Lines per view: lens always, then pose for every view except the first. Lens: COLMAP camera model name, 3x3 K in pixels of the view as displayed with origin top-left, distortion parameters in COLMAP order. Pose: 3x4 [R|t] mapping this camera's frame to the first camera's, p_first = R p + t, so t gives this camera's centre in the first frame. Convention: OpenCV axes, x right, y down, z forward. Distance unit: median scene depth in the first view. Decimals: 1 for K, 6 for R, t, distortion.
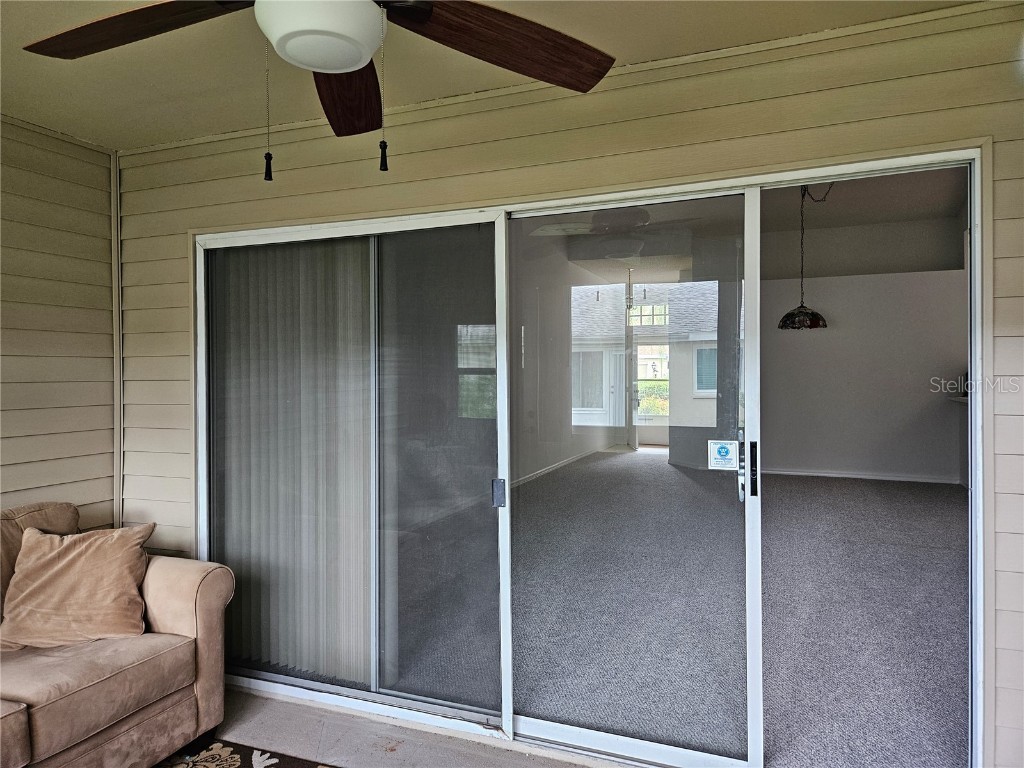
lens RADIAL K [[689.0, 0, 507.2], [0, 689.0, 376.3], [0, 0, 1]] dist [0.047110, -0.004941]
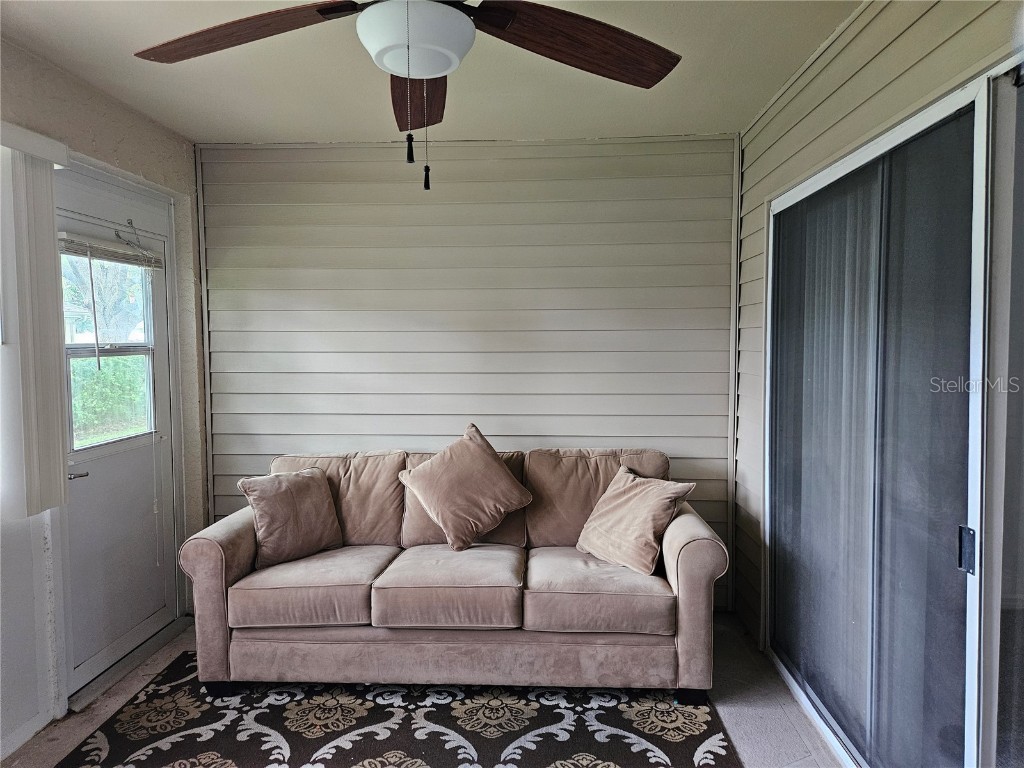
lens RADIAL K [[689.0, 0, 507.2], [0, 689.0, 376.3], [0, 0, 1]] dist [0.047110, -0.004941]
pose [[0.320680, 0.058149, -0.945401, 0.446091], [0.000347, 0.998106, 0.061509, -0.024352], [0.947188, -0.020053, 0.320052, 0.420381]]
